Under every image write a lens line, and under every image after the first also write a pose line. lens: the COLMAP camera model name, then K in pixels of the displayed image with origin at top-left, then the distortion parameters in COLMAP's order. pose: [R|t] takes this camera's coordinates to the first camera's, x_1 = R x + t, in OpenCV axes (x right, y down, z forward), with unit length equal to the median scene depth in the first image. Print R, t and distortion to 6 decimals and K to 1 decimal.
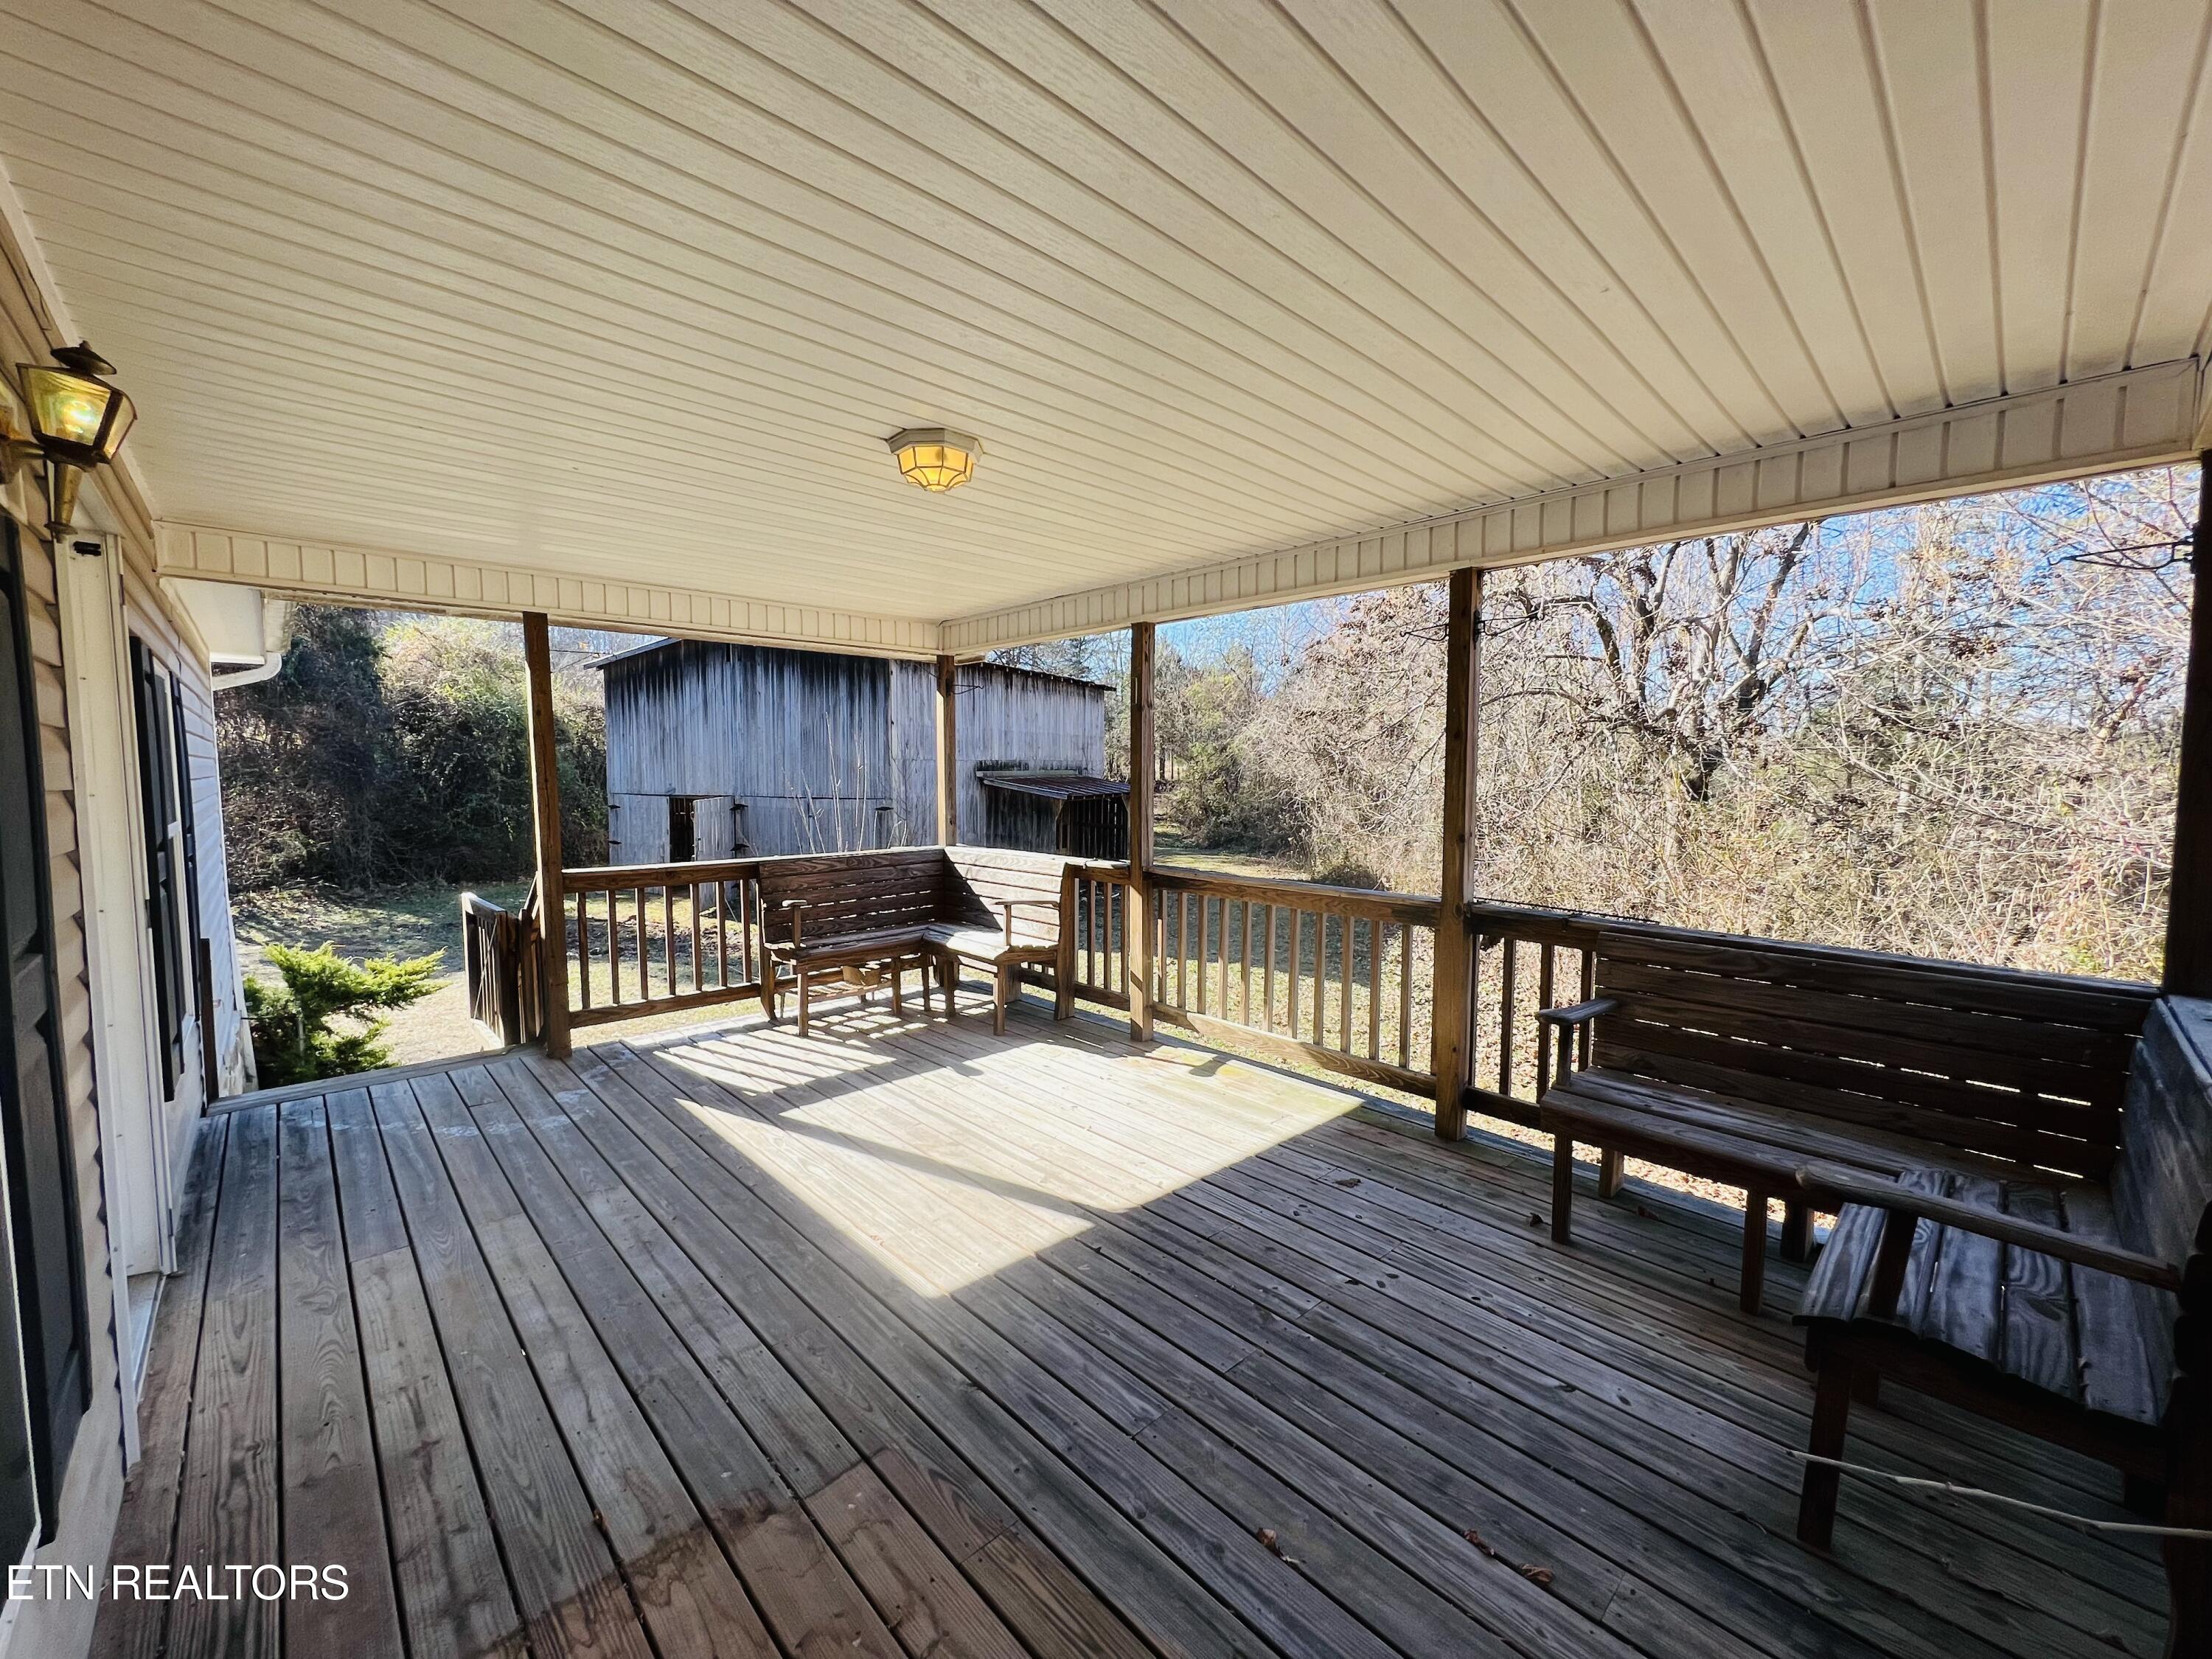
lens RADIAL K [[879.1, 0, 1103.7], [0, 879.1, 833.1], [0, 0, 1]] dist [-0.003634, 0.000511]
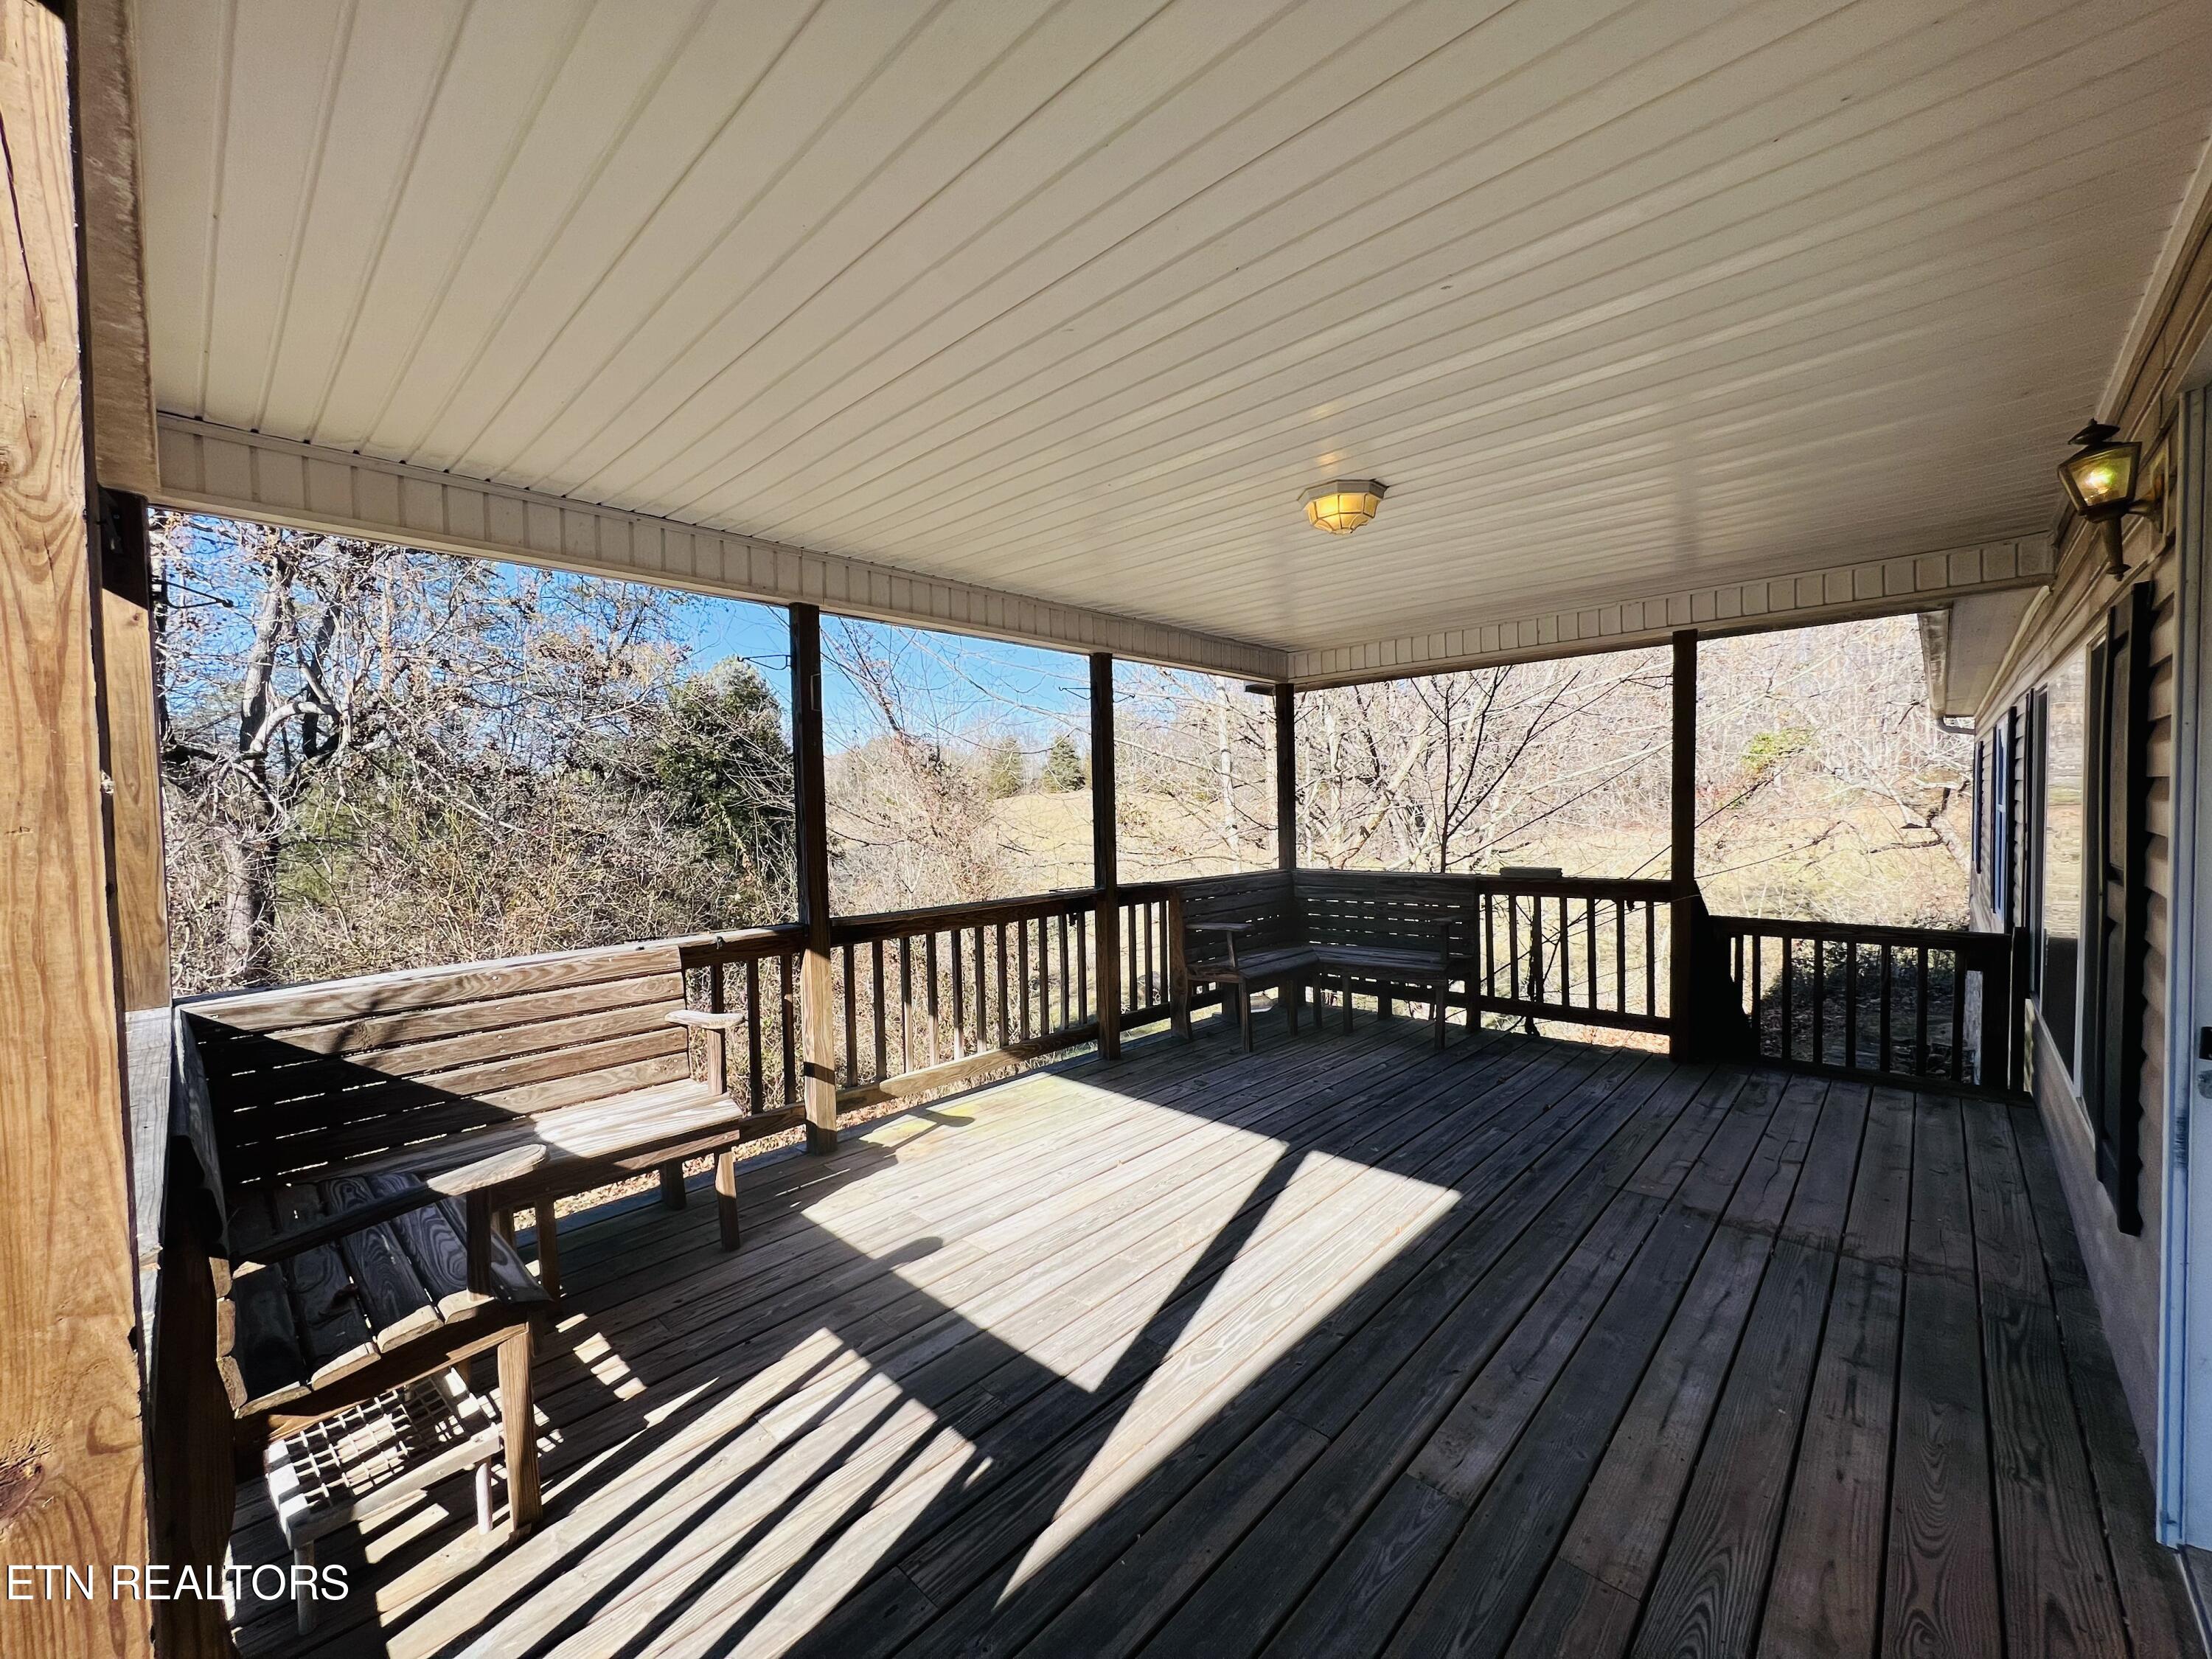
lens RADIAL K [[879.1, 0, 1105.6], [0, 879.1, 837.4], [0, 0, 1]] dist [-0.003634, 0.000511]
pose [[-0.054704, -0.037596, 0.997795, -0.999537], [0.090574, 0.994984, 0.042456, -0.062914], [-0.994386, 0.092697, -0.051025, 1.071836]]
